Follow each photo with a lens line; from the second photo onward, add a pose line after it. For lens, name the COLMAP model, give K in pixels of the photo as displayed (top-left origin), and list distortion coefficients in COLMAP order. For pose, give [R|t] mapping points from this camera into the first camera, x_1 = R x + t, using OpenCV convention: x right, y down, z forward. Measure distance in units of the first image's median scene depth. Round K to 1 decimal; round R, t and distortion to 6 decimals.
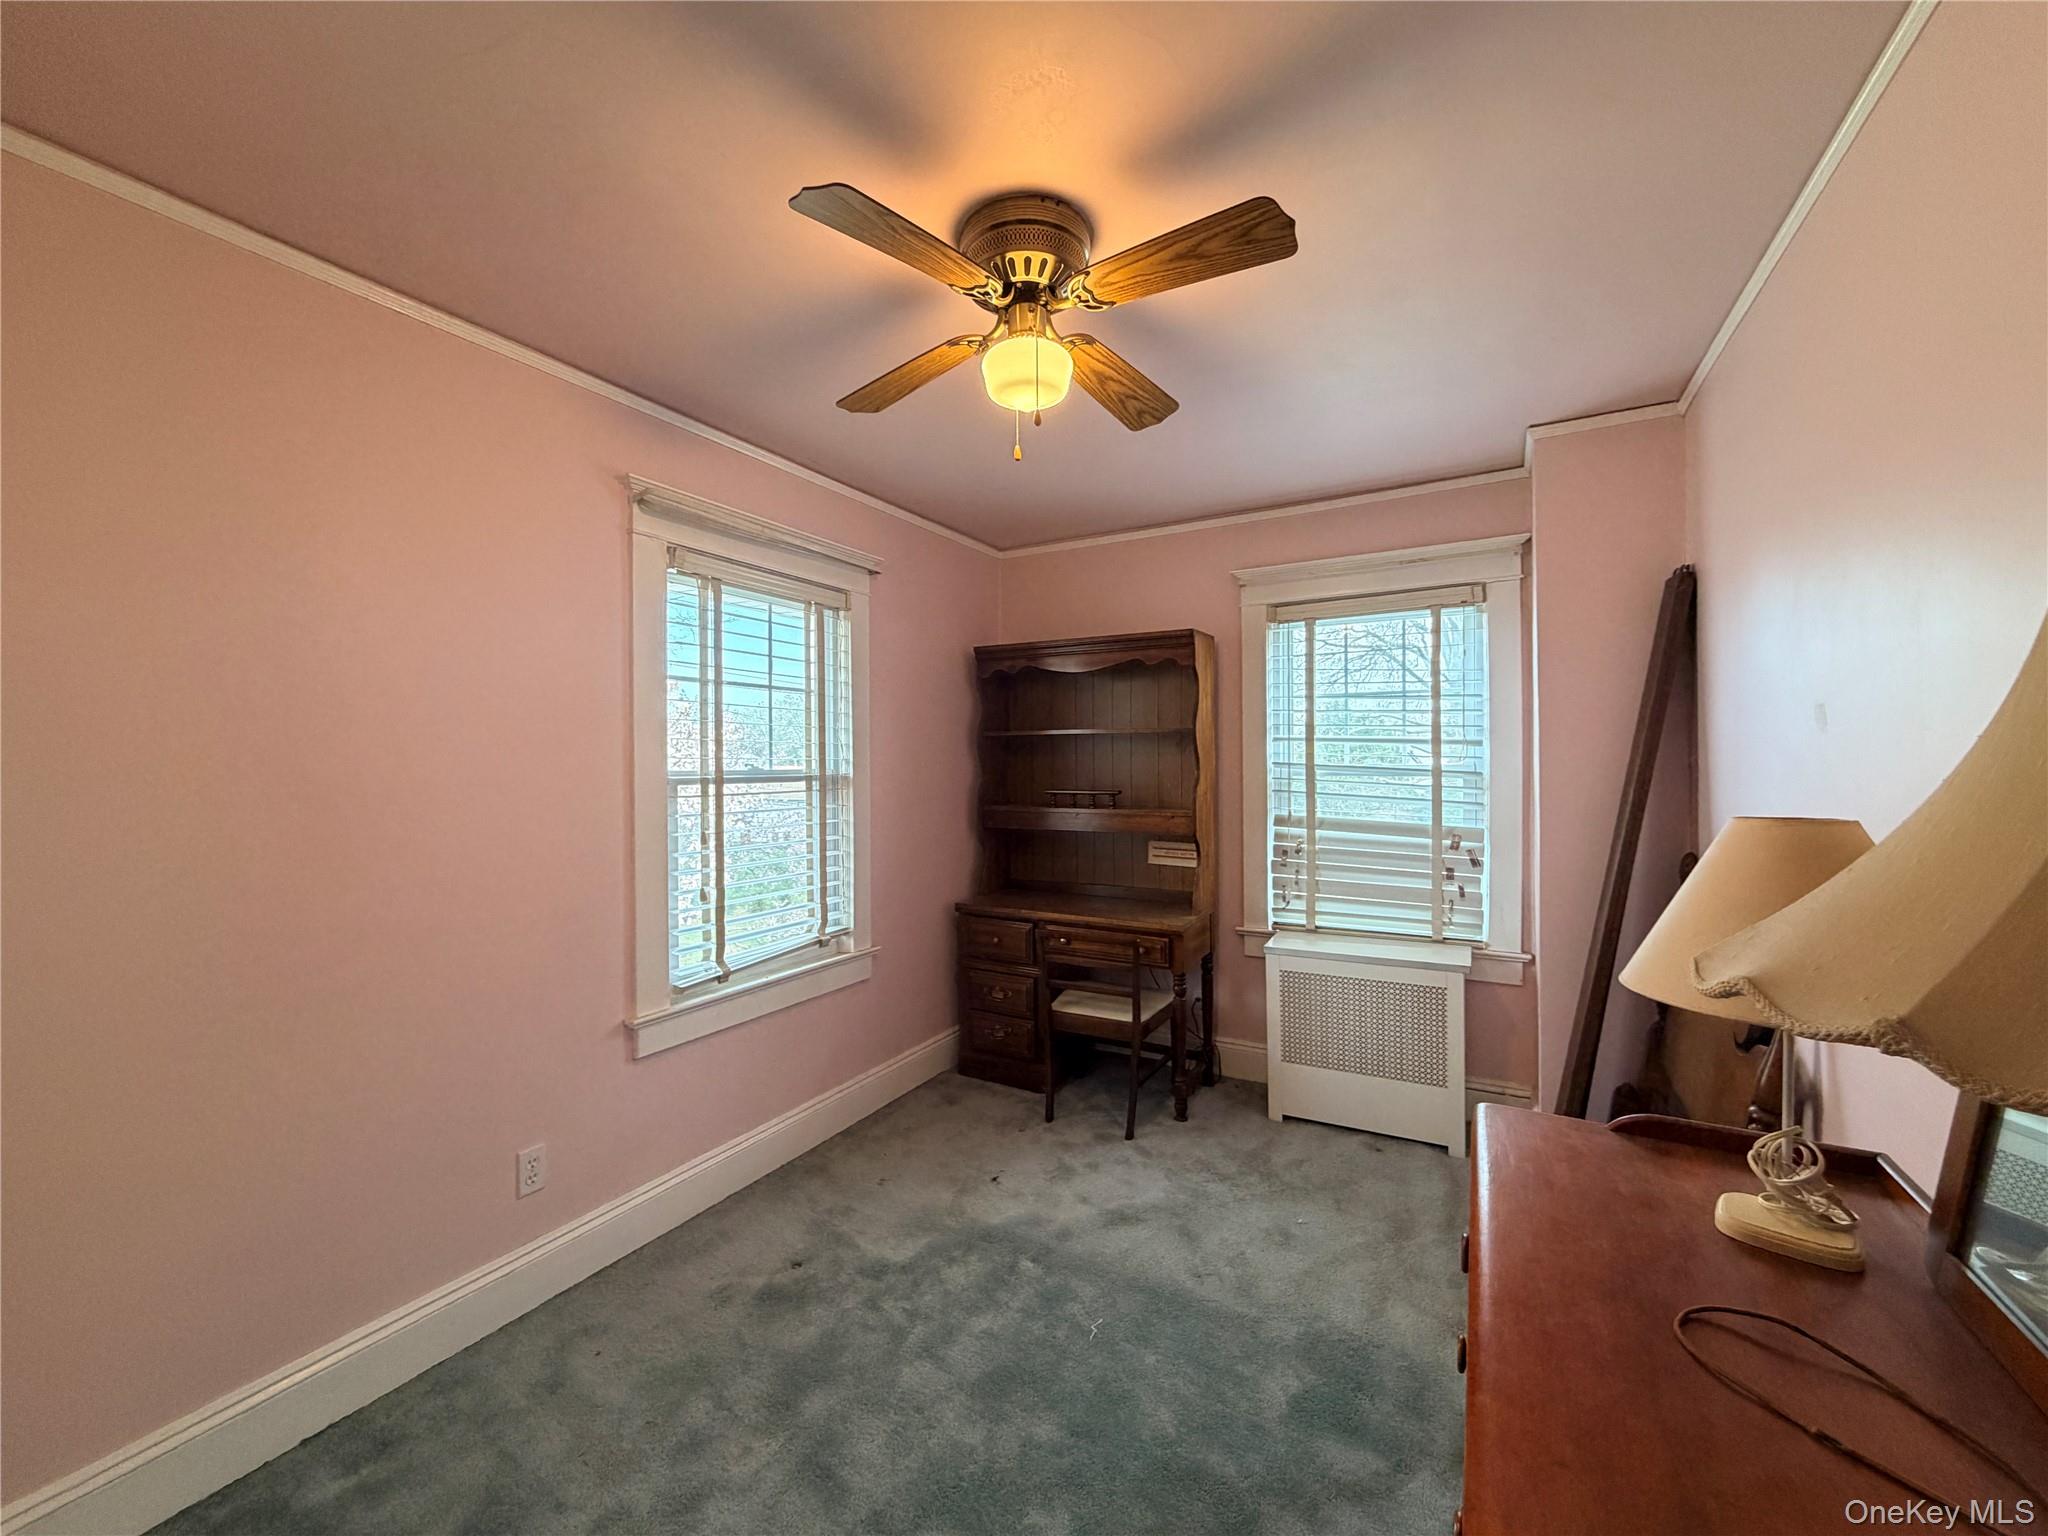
lens RADIAL K [[815.2, 0, 1010.9], [0, 815.2, 768.1], [0, 0, 1]] dist [-0.002943, -0.000004]
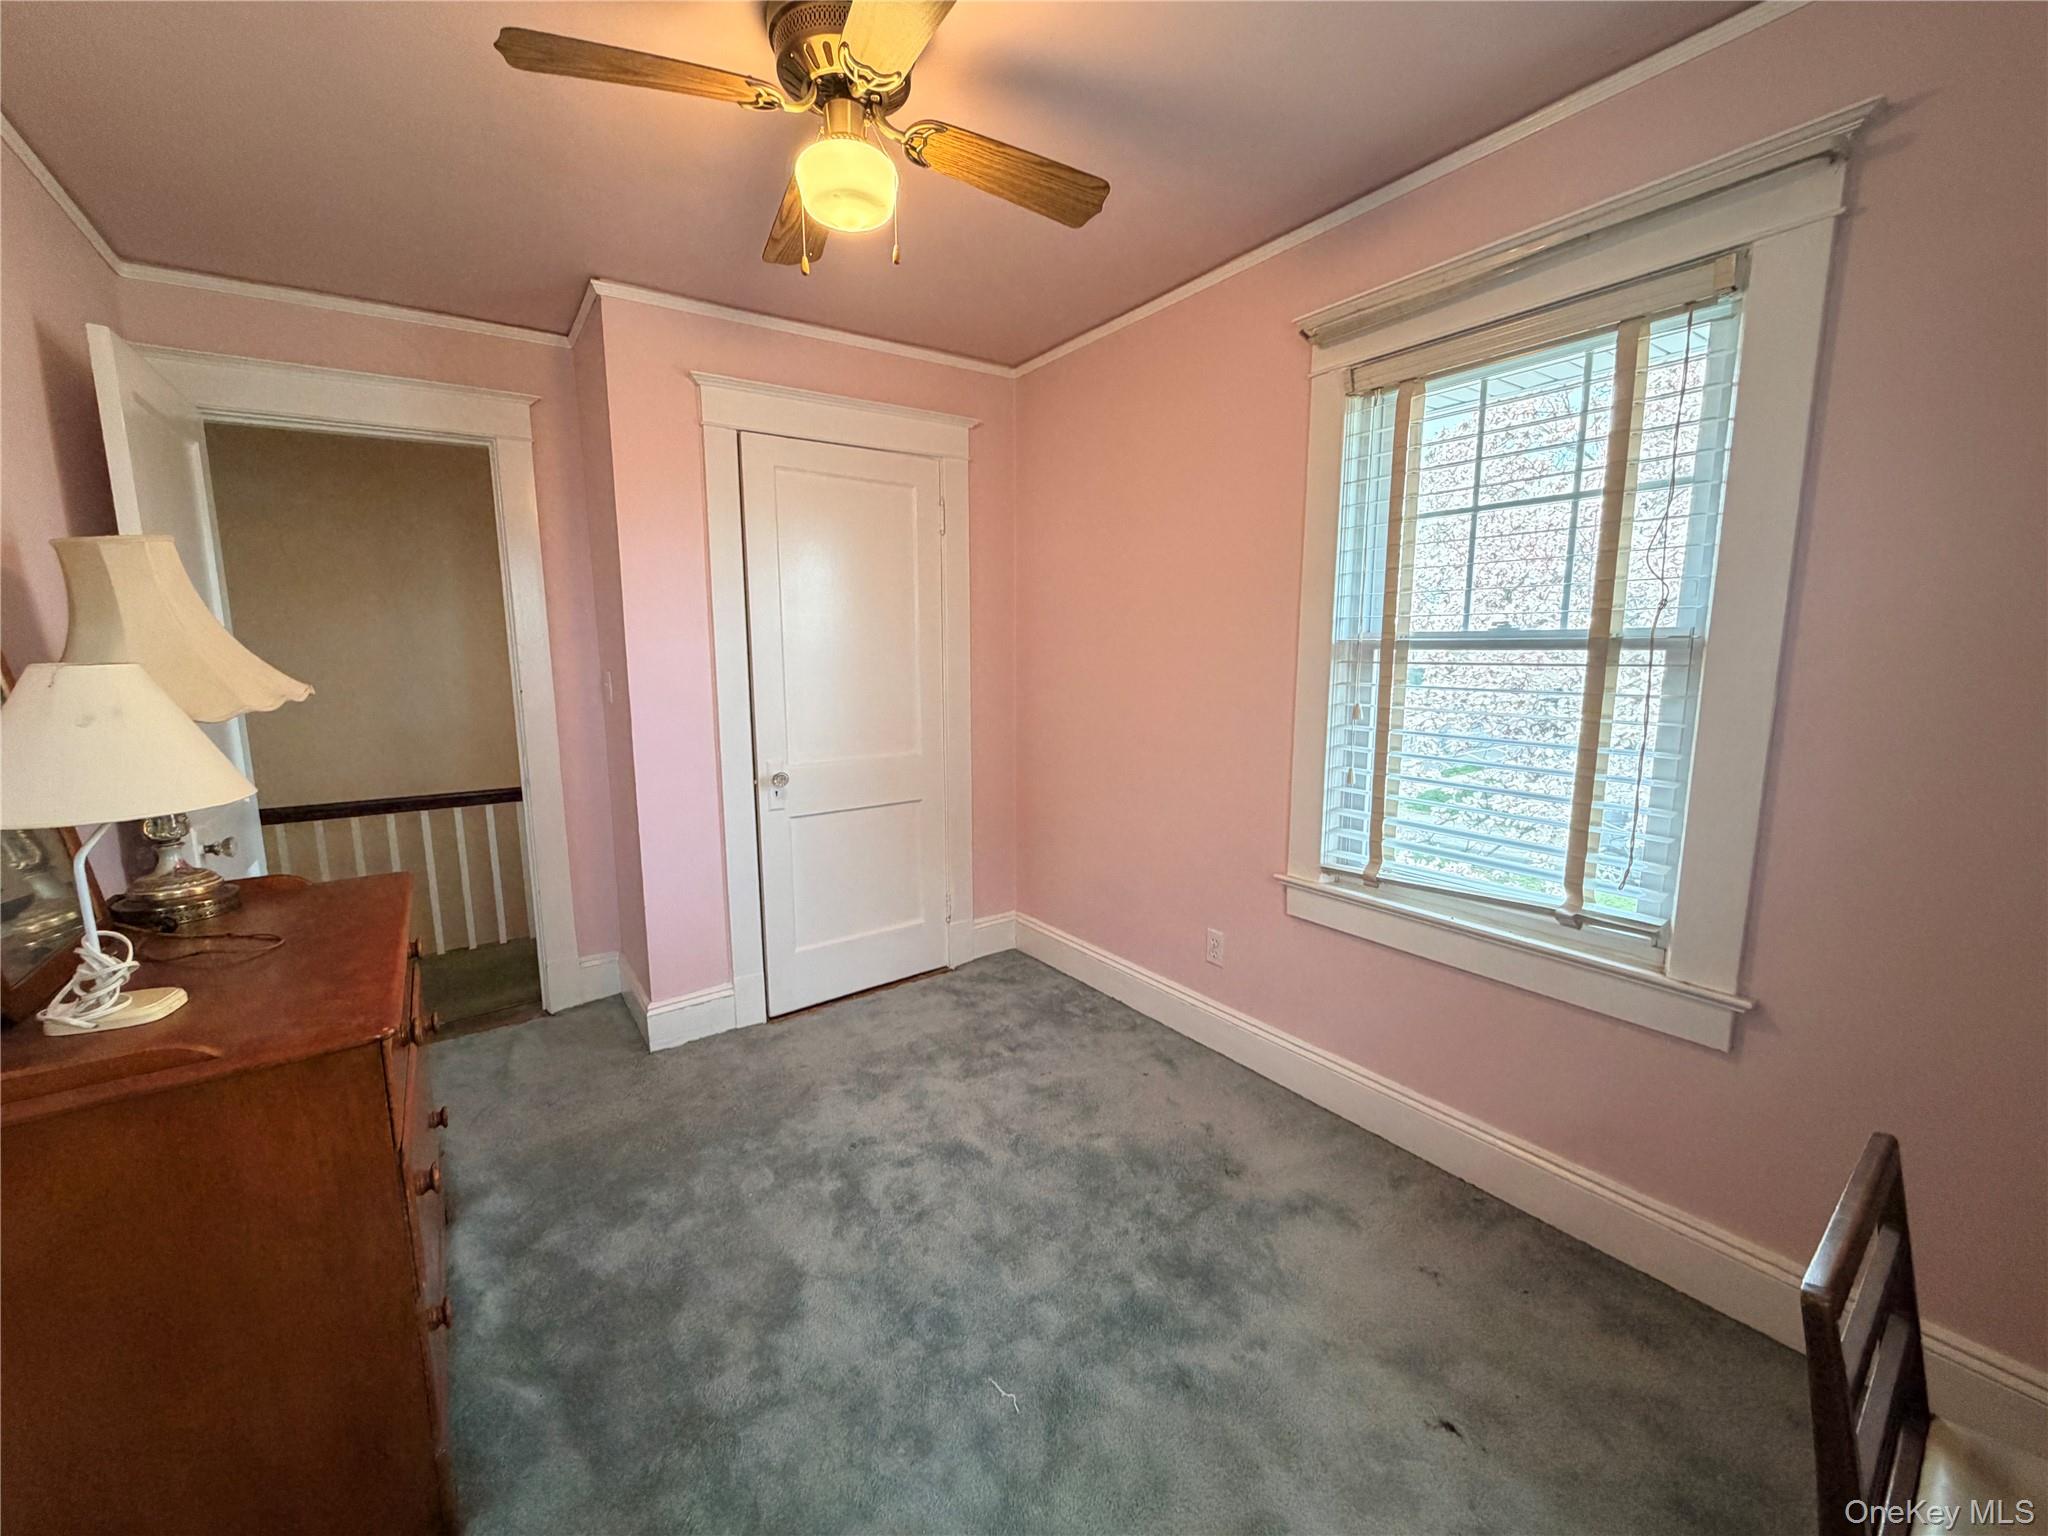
lens RADIAL K [[815.2, 0, 1016.2], [0, 815.2, 767.4], [0, 0, 1]] dist [-0.002943, -0.000004]
pose [[-0.421919, 0.139612, -0.895820, 0.518246], [0.003900, 0.988343, 0.152194, 0.010877], [0.906625, 0.060720, -0.417545, 0.969354]]
